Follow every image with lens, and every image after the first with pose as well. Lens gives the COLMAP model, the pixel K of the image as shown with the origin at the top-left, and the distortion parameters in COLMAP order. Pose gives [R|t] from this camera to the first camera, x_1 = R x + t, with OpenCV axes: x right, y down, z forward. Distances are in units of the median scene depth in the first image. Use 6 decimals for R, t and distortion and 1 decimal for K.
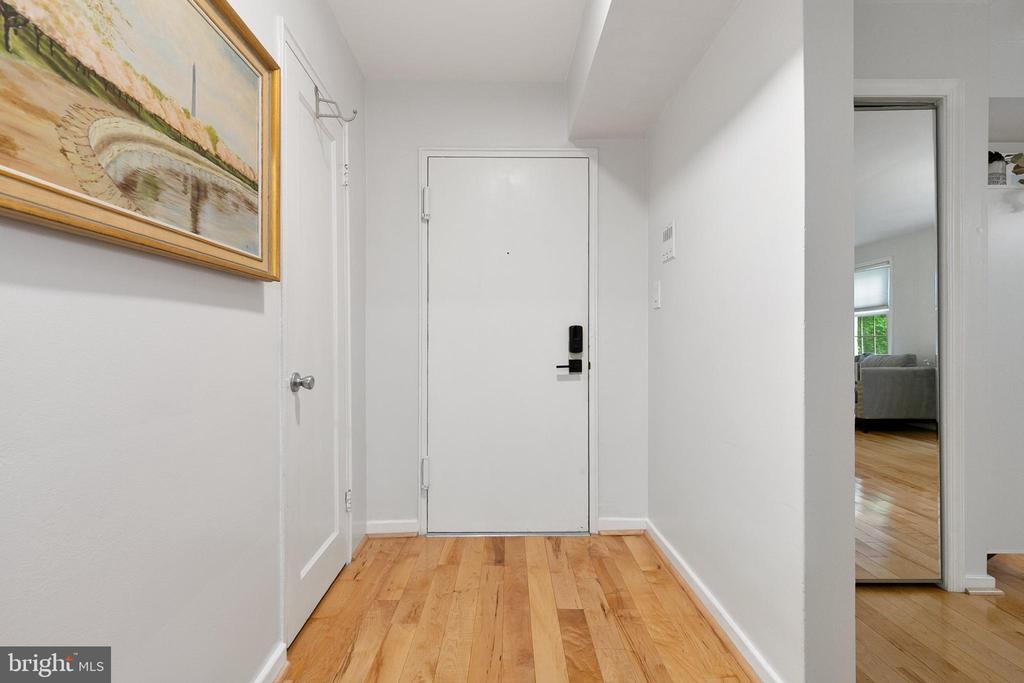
lens RADIAL K [[464.8, 0, 510.2], [0, 464.8, 342.1], [0, 0, 1]] dist [0.011662, -0.003520]
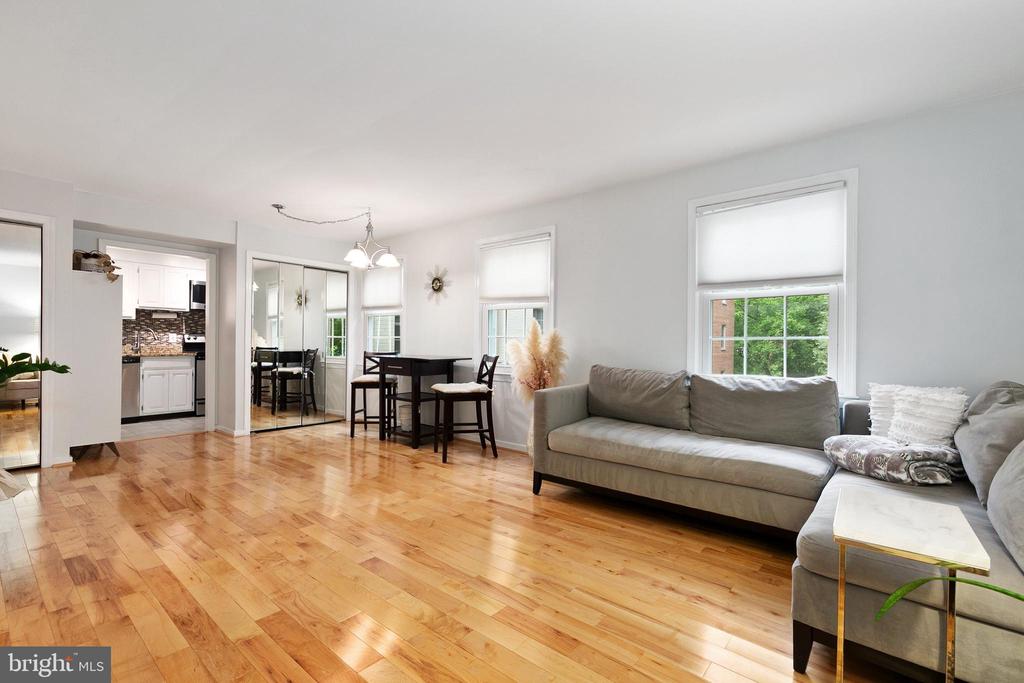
lens RADIAL K [[464.8, 0, 513.0], [0, 464.8, 343.3], [0, 0, 1]] dist [0.011662, -0.003520]
pose [[0.656587, 0.007662, 0.754212, 1.323799], [-0.010503, 0.999944, -0.001015, -0.047637], [-0.754178, -0.007255, 0.656630, -3.359810]]
